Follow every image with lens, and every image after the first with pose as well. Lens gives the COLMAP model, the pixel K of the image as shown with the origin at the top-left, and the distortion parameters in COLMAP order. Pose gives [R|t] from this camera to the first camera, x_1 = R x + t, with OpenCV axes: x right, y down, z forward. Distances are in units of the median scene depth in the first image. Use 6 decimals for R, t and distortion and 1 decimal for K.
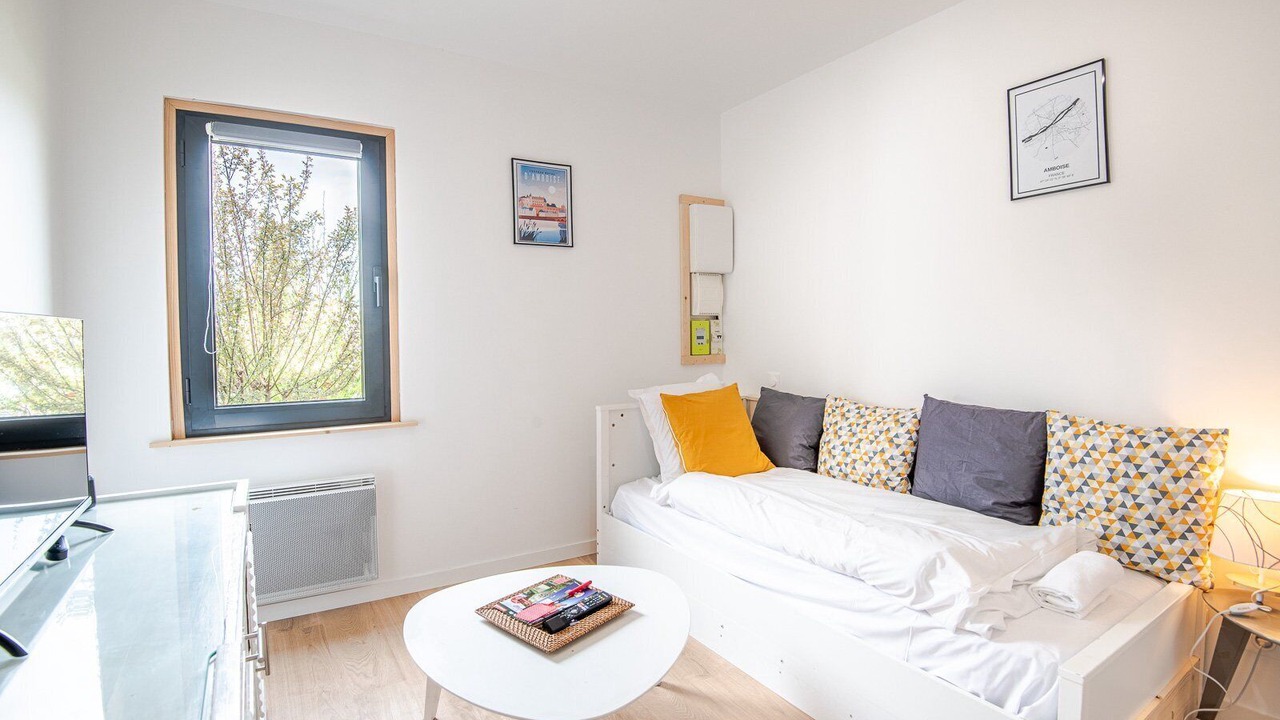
lens RADIAL K [[592.3, 0, 635.0], [0, 592.3, 341.6], [0, 0, 1]] dist [-0.019502, -0.000343]
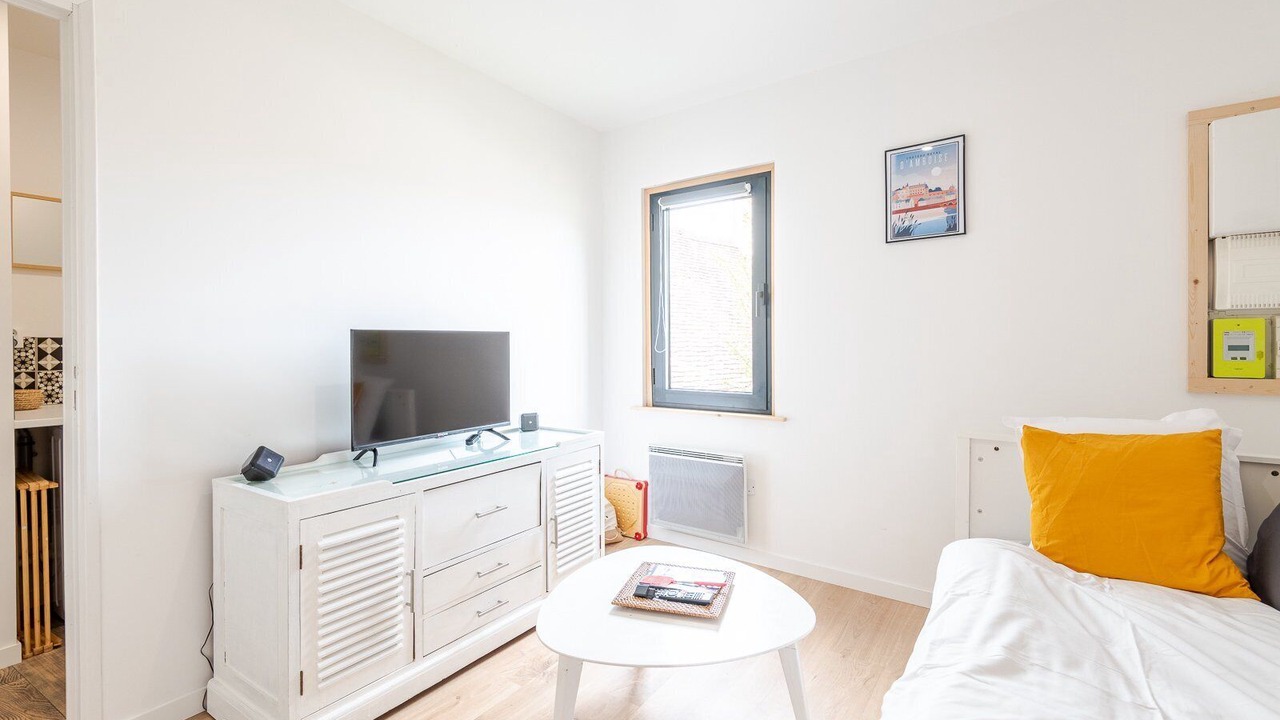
lens RADIAL K [[576.7, 0, 637.7], [0, 576.7, 341.7], [0, 0, 1]] dist [0.014009, -0.000534]
pose [[0.384773, 0.008060, -0.922976, 0.478912], [-0.013139, 0.999908, 0.003254, -0.008122], [0.922918, 0.010875, 0.384844, 0.288793]]
